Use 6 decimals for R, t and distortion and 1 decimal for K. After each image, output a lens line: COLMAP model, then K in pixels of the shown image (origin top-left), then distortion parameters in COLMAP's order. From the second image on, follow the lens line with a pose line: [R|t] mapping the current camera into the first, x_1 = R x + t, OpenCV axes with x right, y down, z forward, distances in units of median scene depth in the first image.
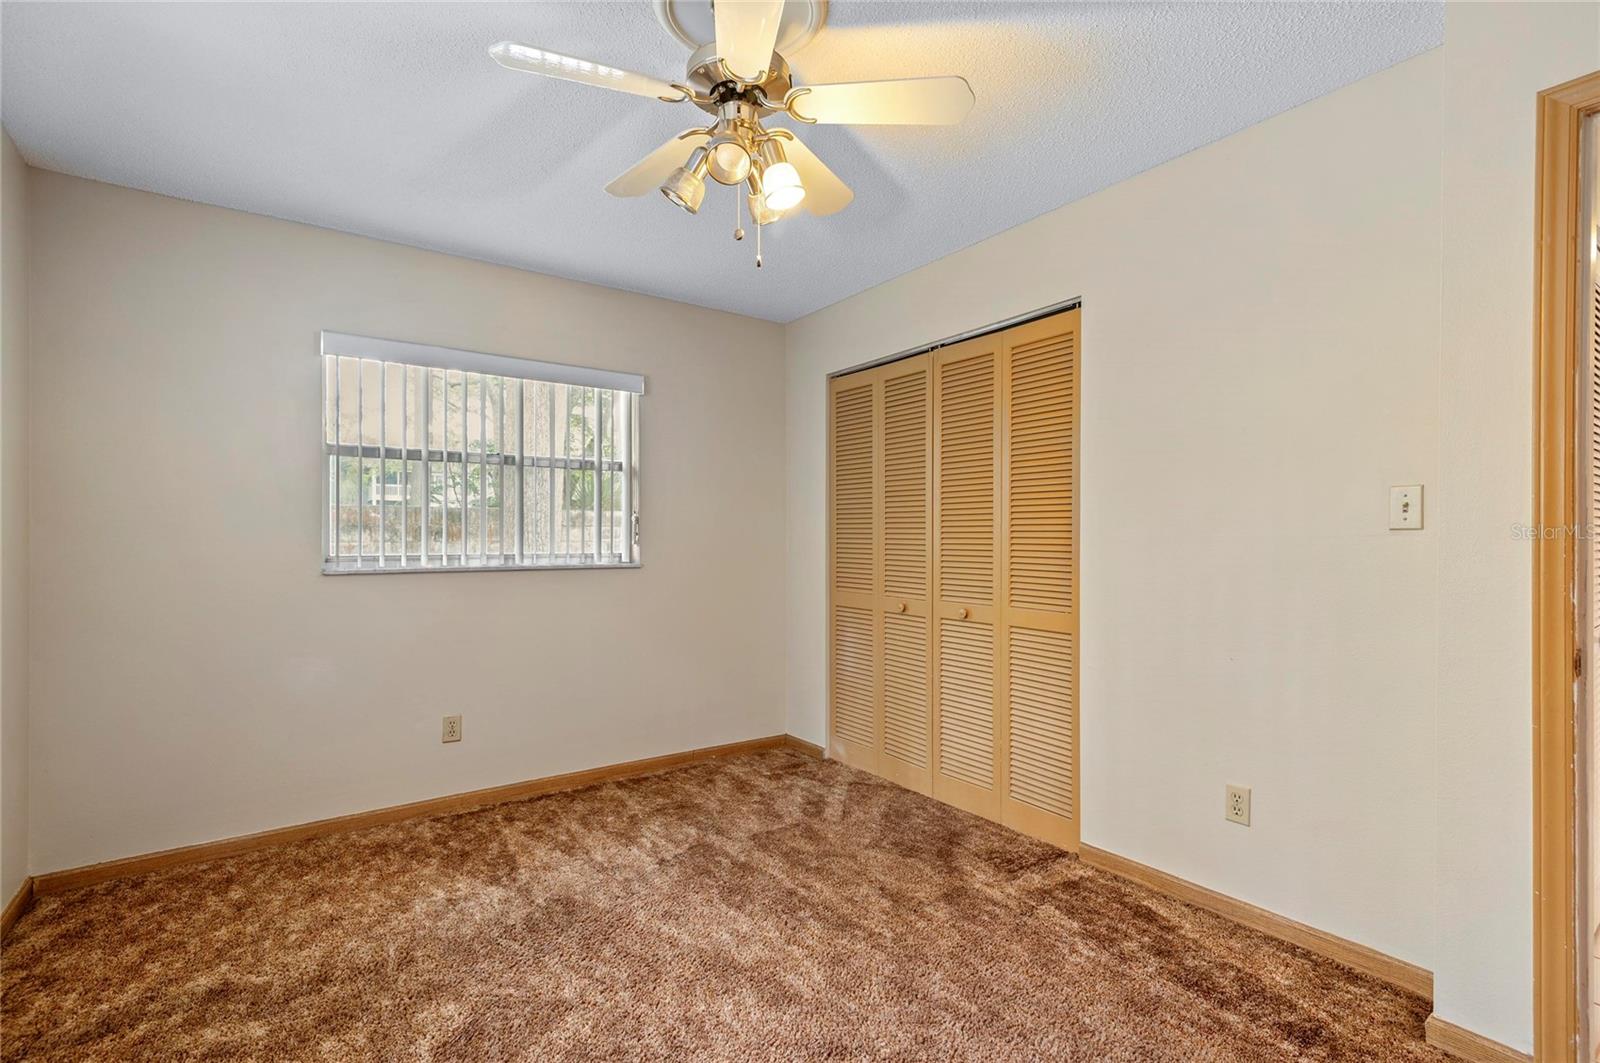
lens RADIAL K [[751.2, 0, 796.9], [0, 751.2, 529.1], [0, 0, 1]] dist [-0.005217, 0.001406]
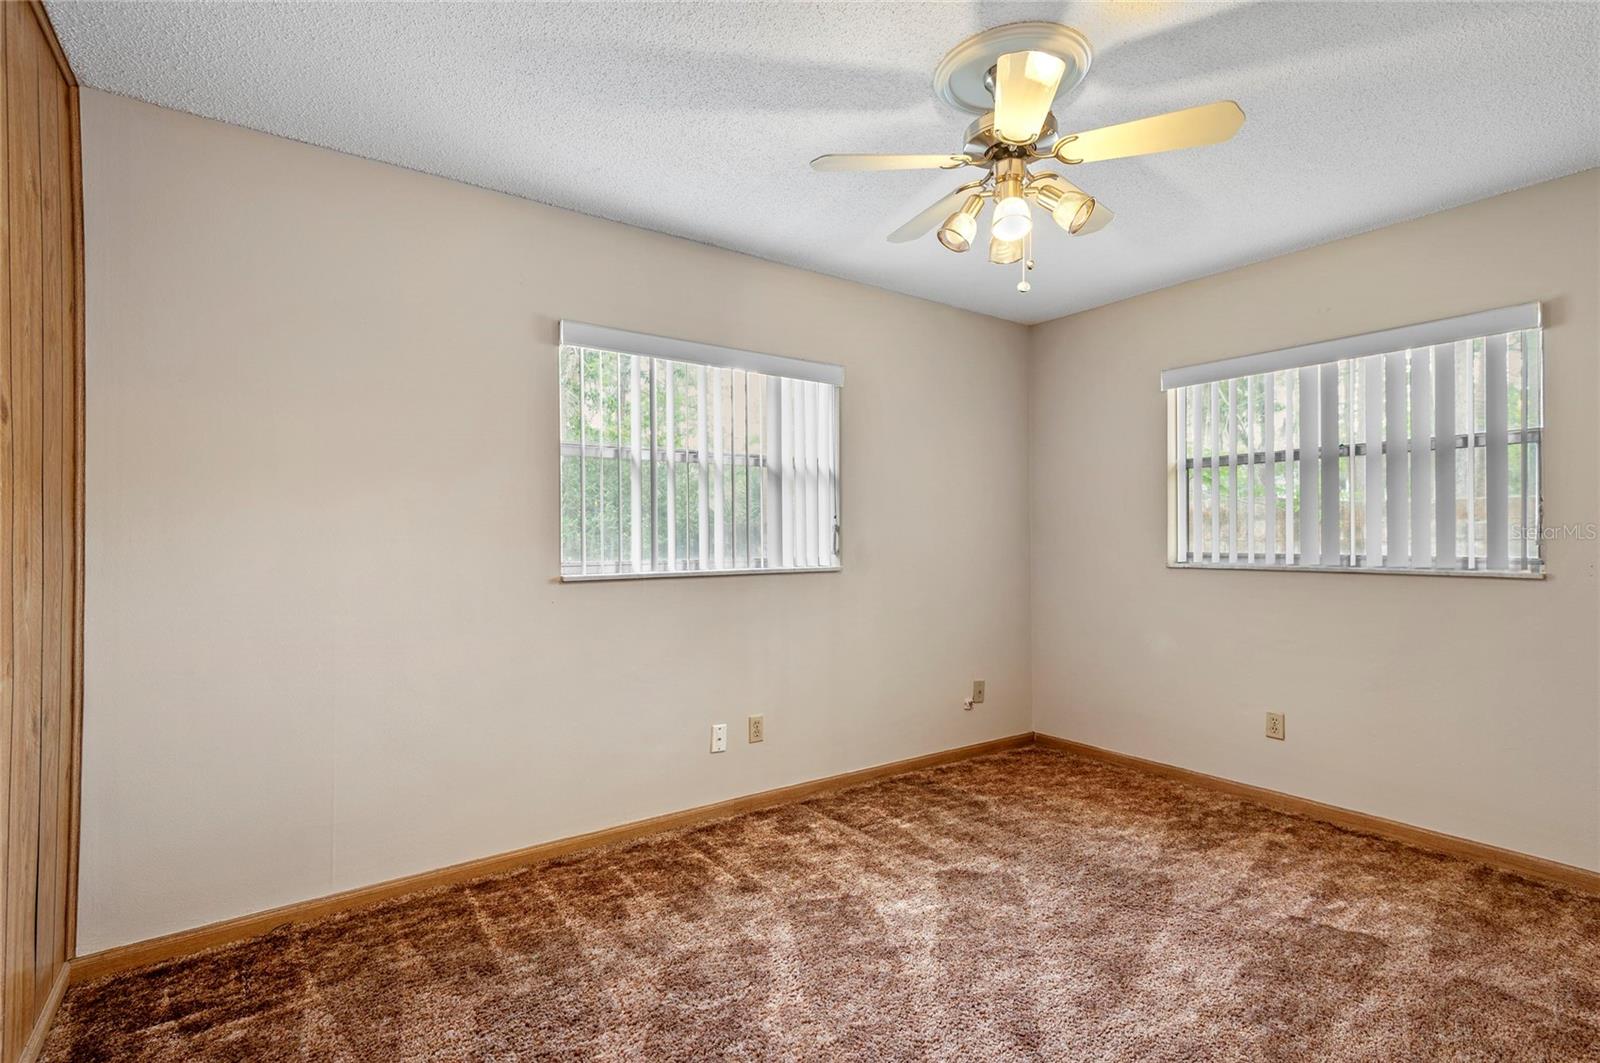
lens RADIAL K [[751.2, 0, 794.0], [0, 751.2, 533.7], [0, 0, 1]] dist [-0.005217, 0.001406]
pose [[-0.002482, 0.002578, -0.999994, 0.646414], [0.008723, 0.999959, 0.002556, -0.001921], [0.999959, -0.008717, -0.002504, 0.413487]]
